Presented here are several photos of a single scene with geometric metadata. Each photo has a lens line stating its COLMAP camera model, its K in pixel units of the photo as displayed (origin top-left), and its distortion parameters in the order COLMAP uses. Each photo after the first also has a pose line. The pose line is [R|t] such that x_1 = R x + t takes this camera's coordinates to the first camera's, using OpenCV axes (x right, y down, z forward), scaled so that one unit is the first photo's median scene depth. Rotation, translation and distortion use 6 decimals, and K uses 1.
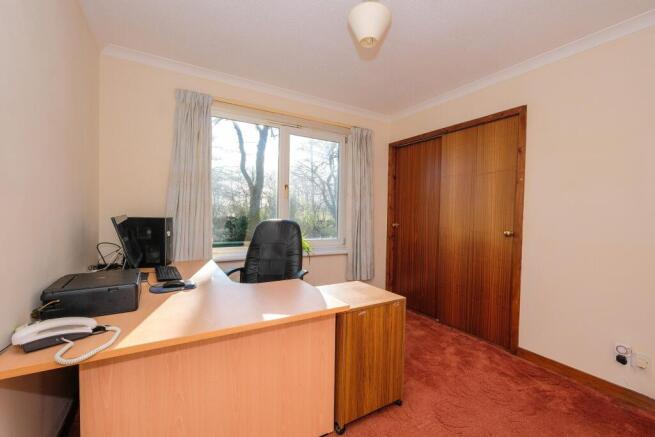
lens RADIAL K [[286.7, 0, 329.1], [0, 286.7, 218.0], [0, 0, 1]] dist [-0.008995, 0.000470]
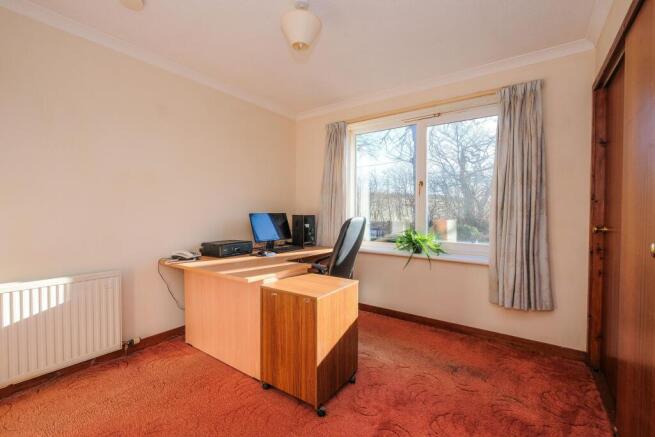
lens RADIAL K [[286.7, 0, 328.9], [0, 286.7, 216.6], [0, 0, 1]] dist [-0.008995, 0.000470]
pose [[0.402321, -0.003149, -0.915493, 0.830577], [-0.018922, 0.999752, -0.011755, 0.024012], [0.915303, 0.022052, 0.402161, 0.491930]]
